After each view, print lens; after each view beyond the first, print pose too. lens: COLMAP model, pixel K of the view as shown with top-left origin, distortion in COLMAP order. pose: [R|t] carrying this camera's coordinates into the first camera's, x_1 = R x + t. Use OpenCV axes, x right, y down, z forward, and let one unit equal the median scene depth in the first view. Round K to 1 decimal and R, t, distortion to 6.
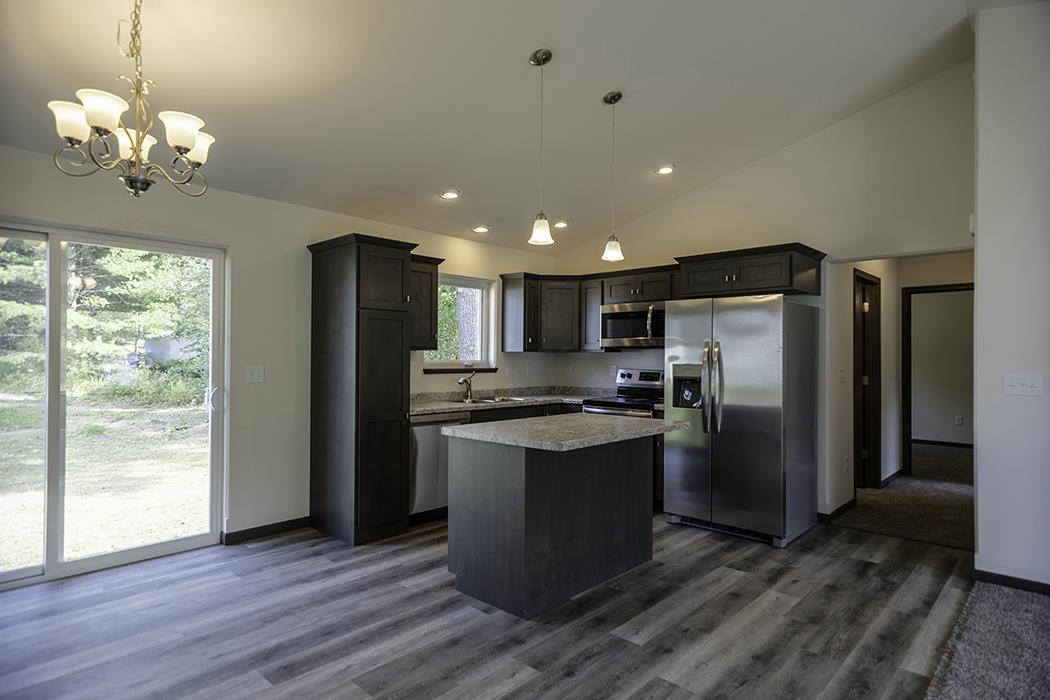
lens RADIAL K [[594.0, 0, 525.0], [0, 594.0, 350.0], [0, 0, 1]] dist [0.003872, 0.001357]
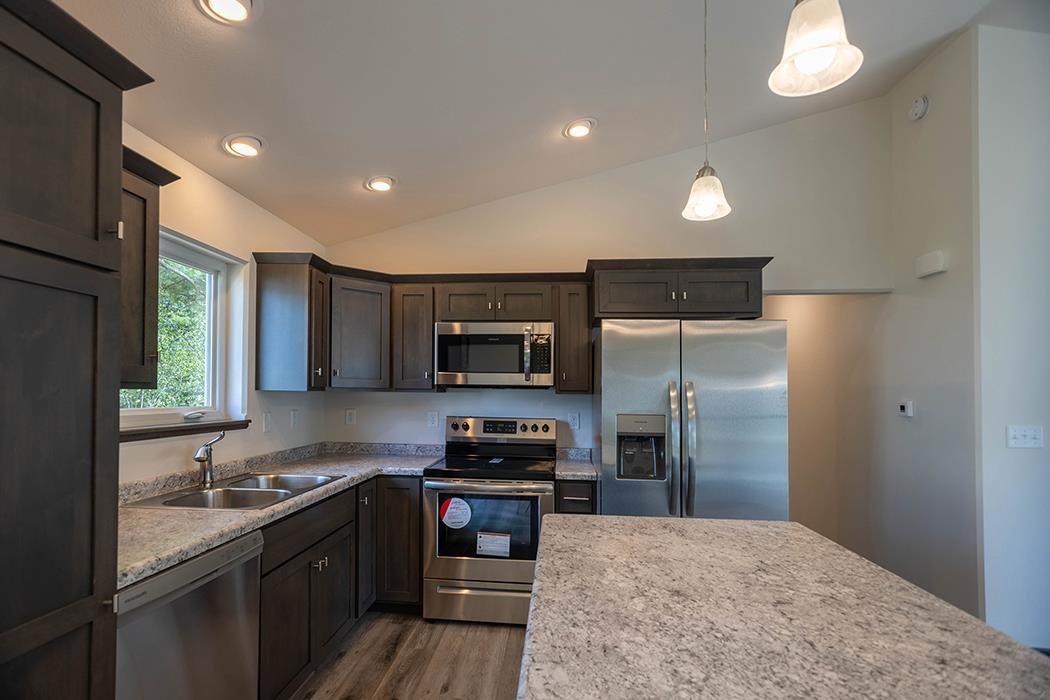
lens RADIAL K [[507.2, 0, 527.6], [0, 507.2, 385.6], [0, 0, 1]] dist [0.002710, 0.000248]
pose [[0.779857, 0.012438, 0.625834, -0.171310], [-0.013959, 0.999900, -0.002479, -0.005186], [-0.625802, -0.006803, 0.779952, 0.572120]]
